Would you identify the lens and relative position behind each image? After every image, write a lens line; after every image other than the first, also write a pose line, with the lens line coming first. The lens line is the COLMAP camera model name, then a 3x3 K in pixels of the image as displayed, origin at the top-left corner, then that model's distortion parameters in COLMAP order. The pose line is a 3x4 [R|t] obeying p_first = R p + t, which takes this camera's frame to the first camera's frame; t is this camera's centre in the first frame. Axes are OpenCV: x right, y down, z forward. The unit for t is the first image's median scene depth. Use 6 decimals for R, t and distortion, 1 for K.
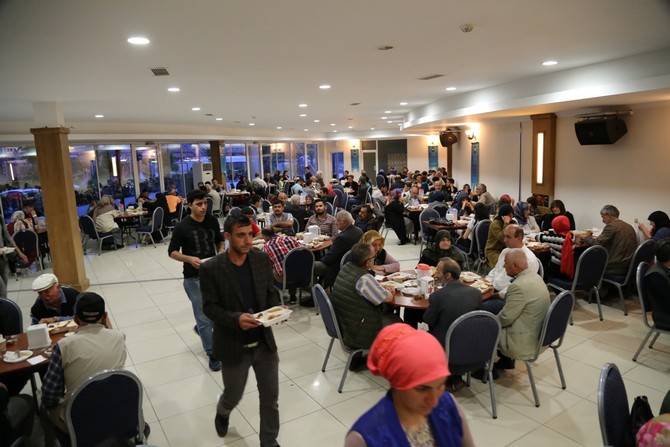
lens RADIAL K [[496.5, 0, 335.0], [0, 496.5, 223.5], [0, 0, 1]] dist [-0.000541, -0.000082]
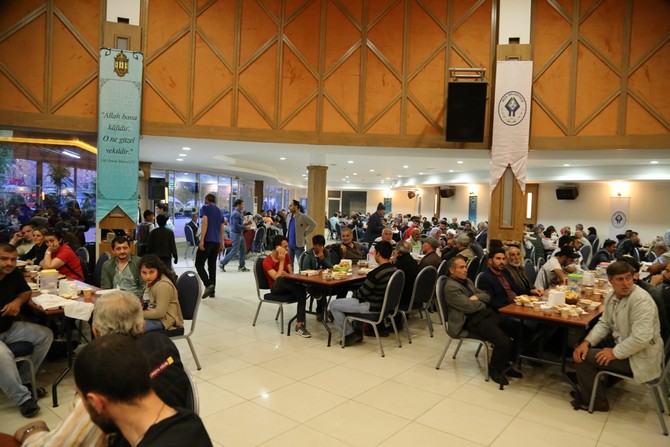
lens RADIAL K [[496.5, 0, 335.0], [0, 496.5, 223.5], [0, 0, 1]] dist [-0.000541, -0.000082]
pose [[0.870543, 0.036395, 0.490744, -0.807675], [0.019634, 0.993898, -0.108539, 0.092240], [-0.491700, 0.104123, 0.864517, -0.217509]]
